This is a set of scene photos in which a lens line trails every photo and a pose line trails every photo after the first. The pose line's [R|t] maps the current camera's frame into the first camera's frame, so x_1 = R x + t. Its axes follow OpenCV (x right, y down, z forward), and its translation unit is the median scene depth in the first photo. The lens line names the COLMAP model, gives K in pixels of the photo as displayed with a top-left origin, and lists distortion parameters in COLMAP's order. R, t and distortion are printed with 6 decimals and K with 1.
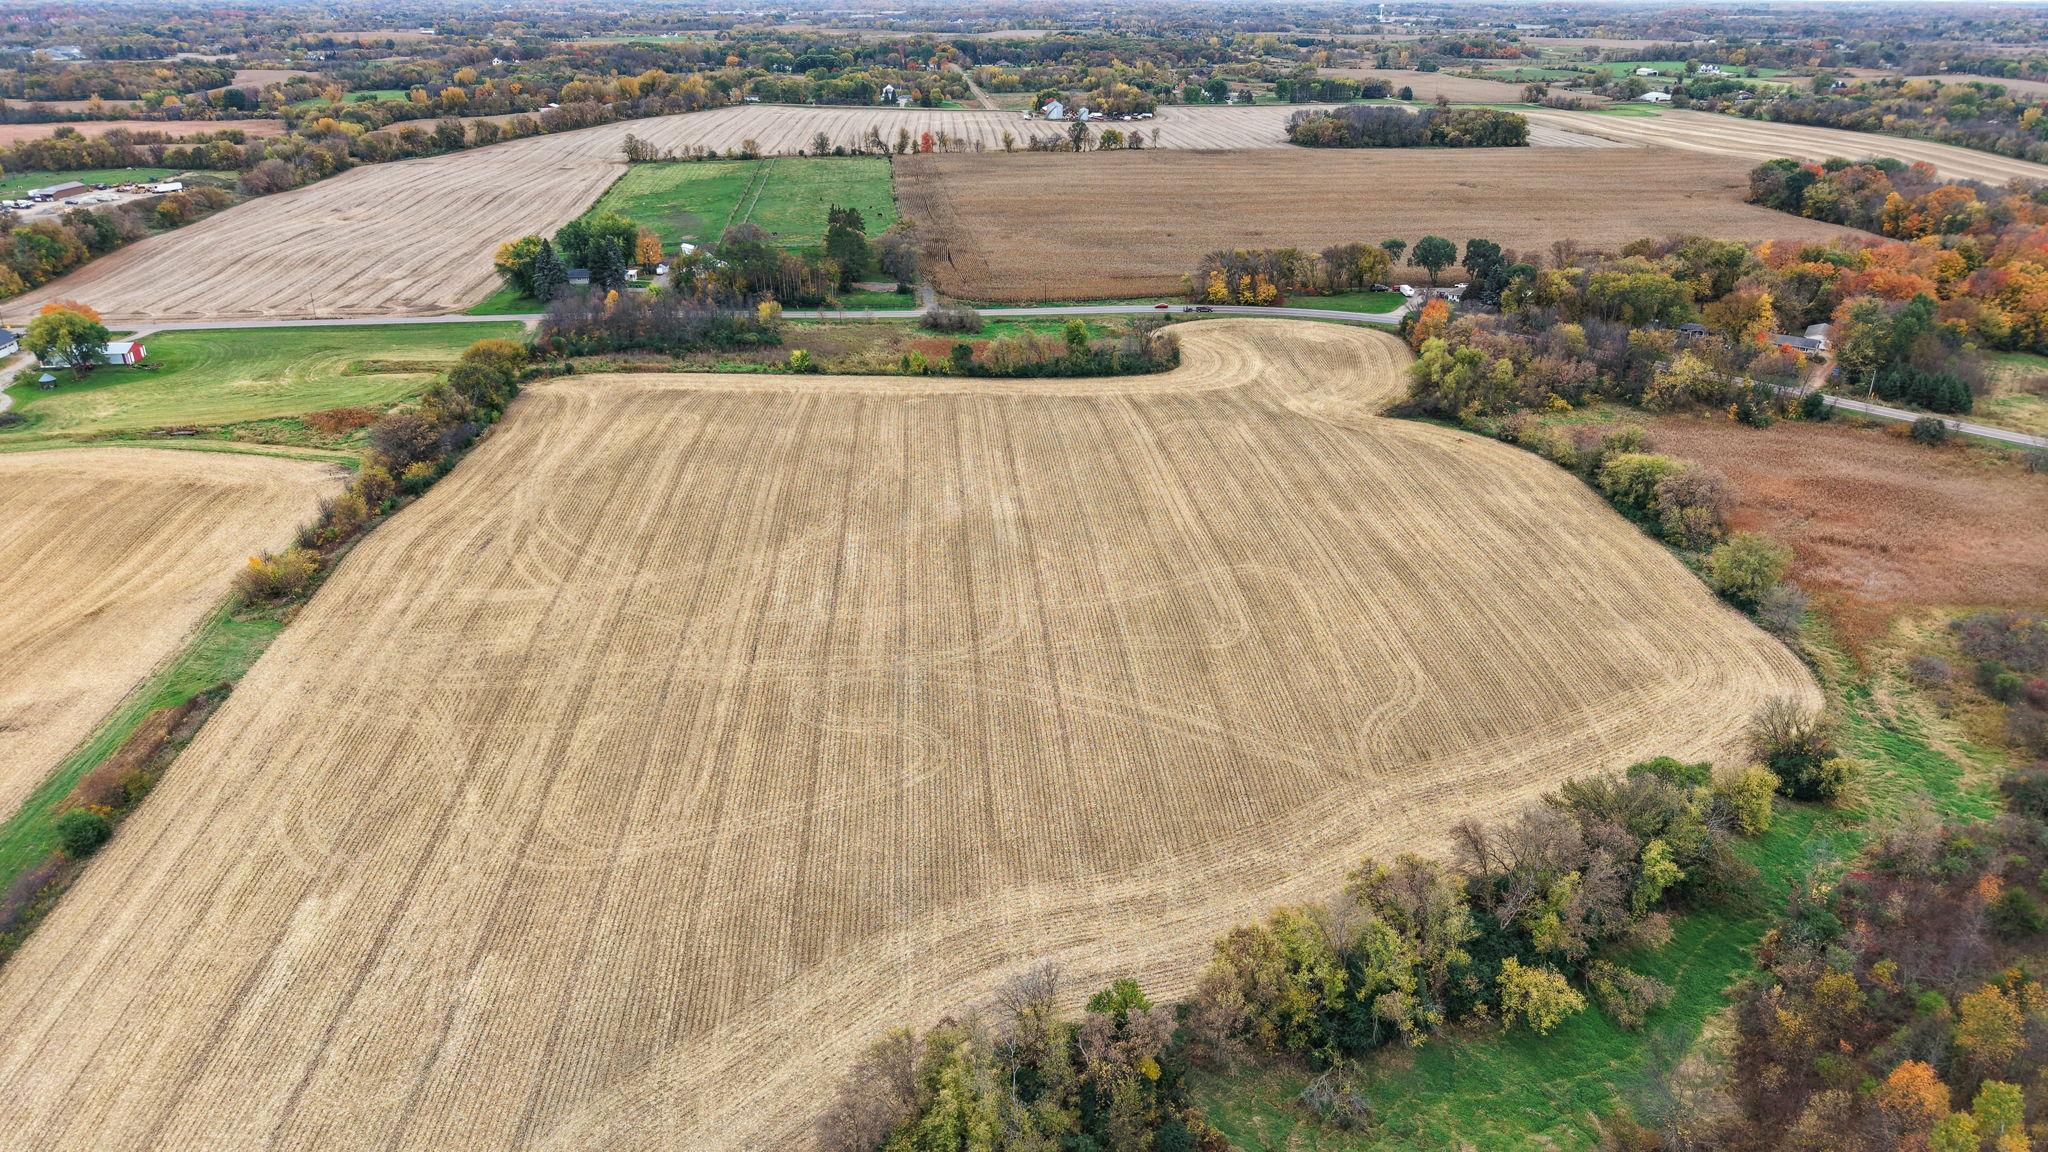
lens RADIAL K [[1375.1, 0, 1028.0], [0, 1375.1, 577.3], [0, 0, 1]] dist [0.017615, -0.019023]
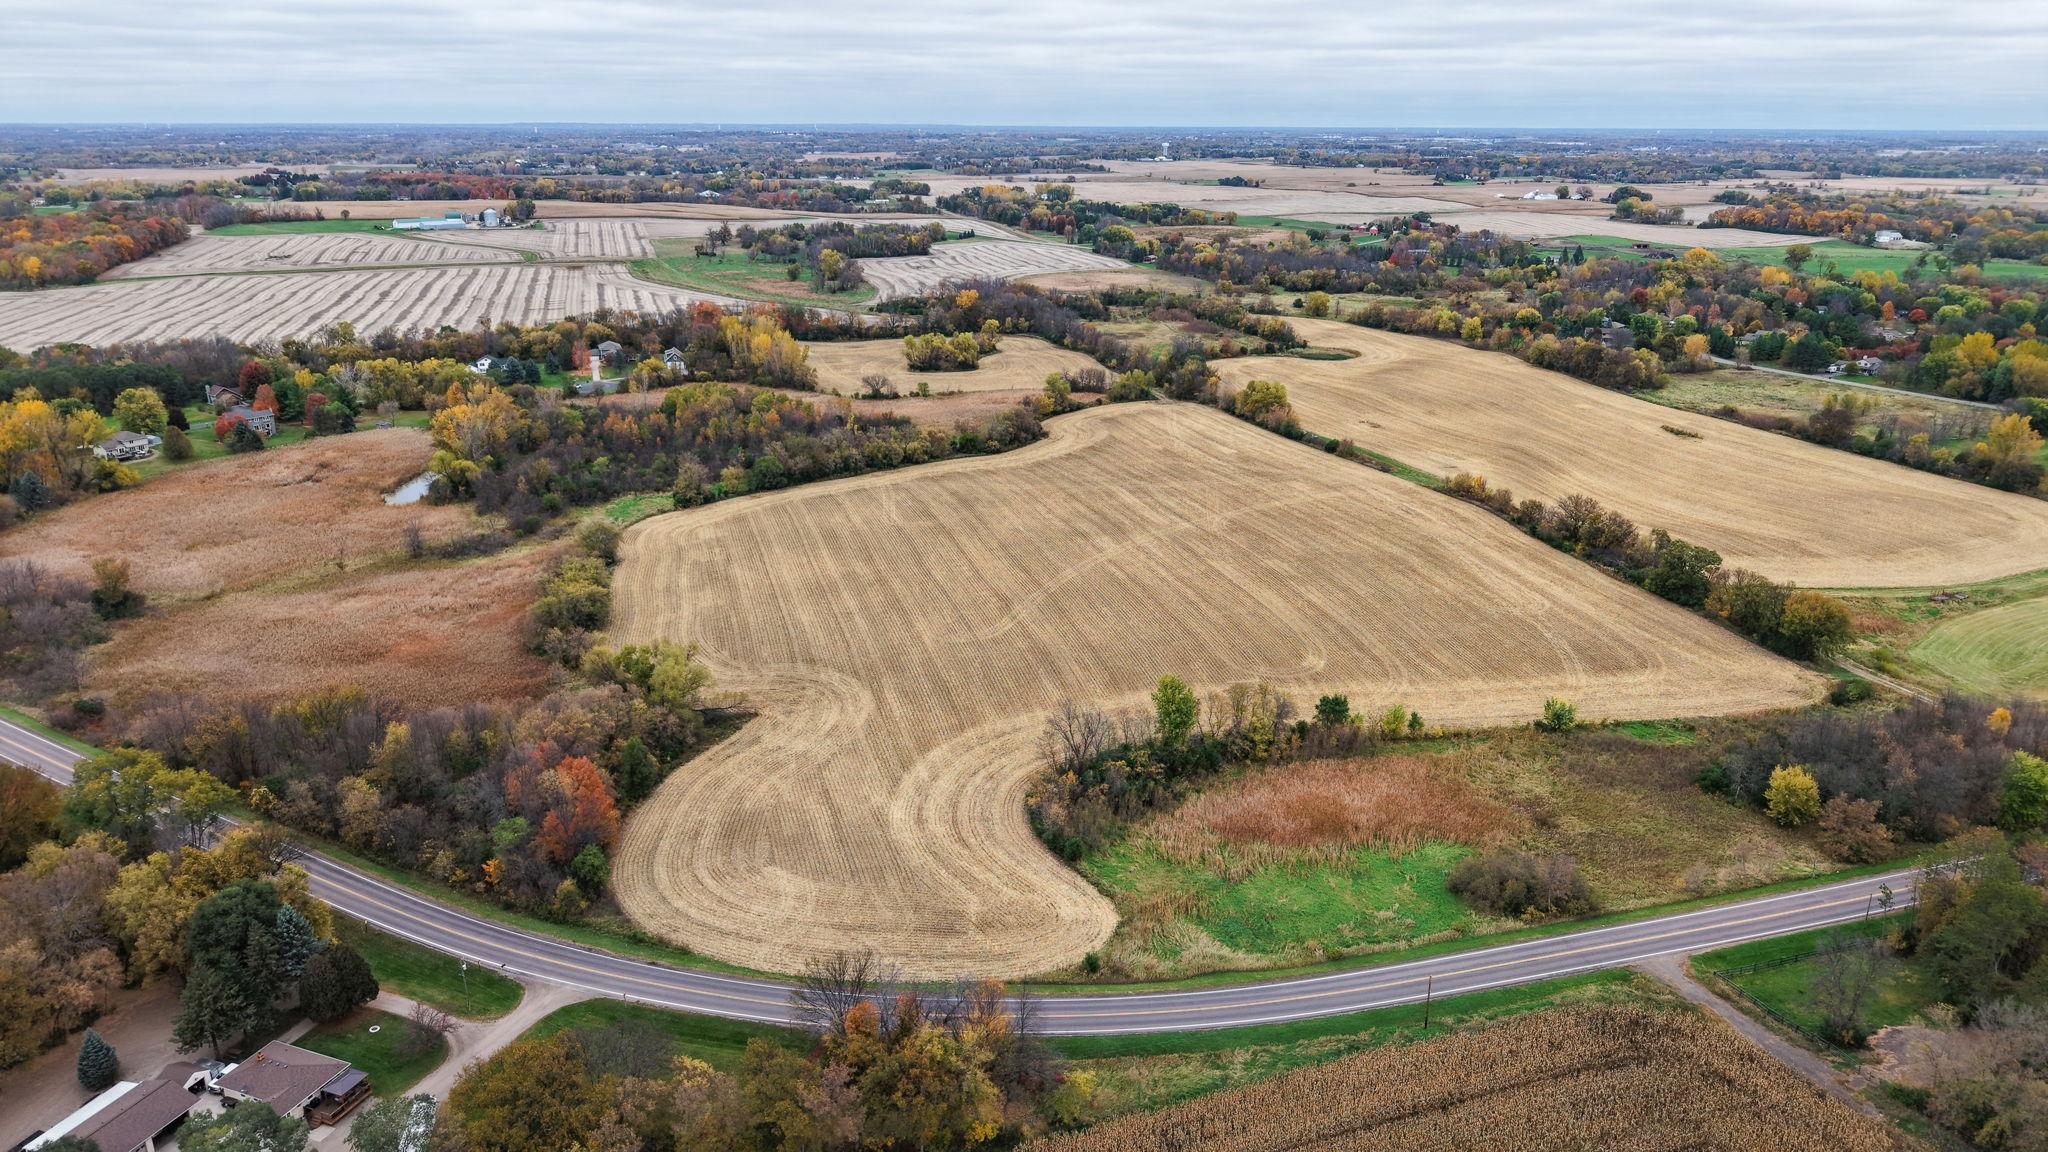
lens RADIAL K [[1375.1, 0, 1028.0], [0, 1375.1, 577.3], [0, 0, 1]] dist [0.017615, -0.019023]
pose [[-0.980200, 0.056971, -0.189636, 0.136216], [-0.083069, 0.751046, 0.655003, -0.390614], [0.179742, 0.657787, -0.731443, 0.859342]]
